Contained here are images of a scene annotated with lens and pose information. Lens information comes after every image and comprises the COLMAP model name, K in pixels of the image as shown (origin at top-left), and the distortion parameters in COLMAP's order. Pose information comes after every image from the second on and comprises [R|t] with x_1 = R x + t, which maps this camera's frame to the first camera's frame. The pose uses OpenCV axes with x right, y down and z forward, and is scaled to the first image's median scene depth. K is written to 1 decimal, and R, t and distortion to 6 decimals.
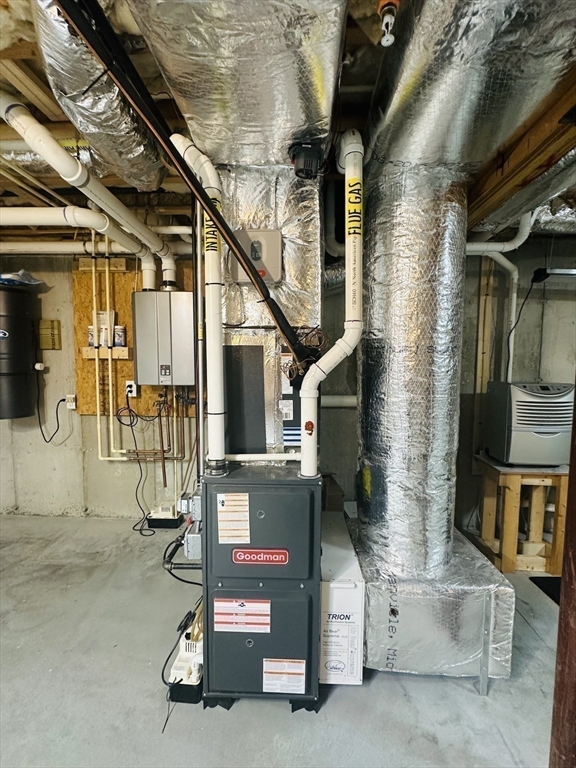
lens RADIAL K [[342.5, 0, 290.7], [0, 342.5, 385.2], [0, 0, 1]] dist [-0.004994, -0.000497]
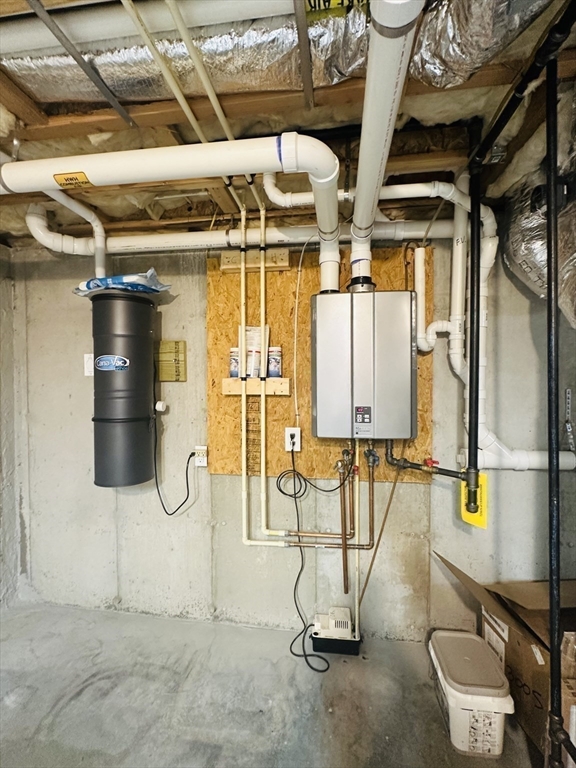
lens RADIAL K [[342.5, 0, 288.8], [0, 342.5, 384.1], [0, 0, 1]] dist [-0.004994, -0.000497]
pose [[0.994353, -0.010518, -0.105596, -0.403502], [0.004545, 0.998384, -0.056650, -0.060340], [0.106021, 0.055850, 0.992794, 0.326838]]
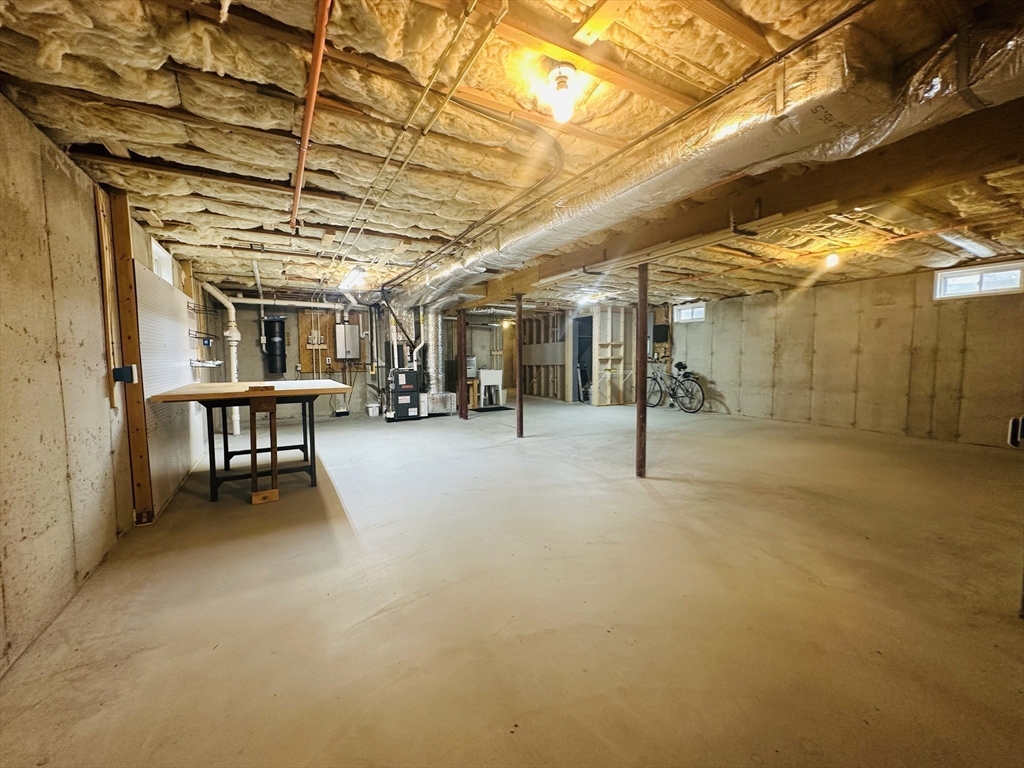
lens RADIAL K [[411.3, 0, 511.6], [0, 411.3, 387.9], [0, 0, 1]] dist [-0.000307, -0.000013]
pose [[0.851422, -0.050213, 0.522071, -0.923282], [0.051872, 0.998588, 0.011447, 0.250960], [-0.521909, 0.017335, 0.852825, -2.351187]]
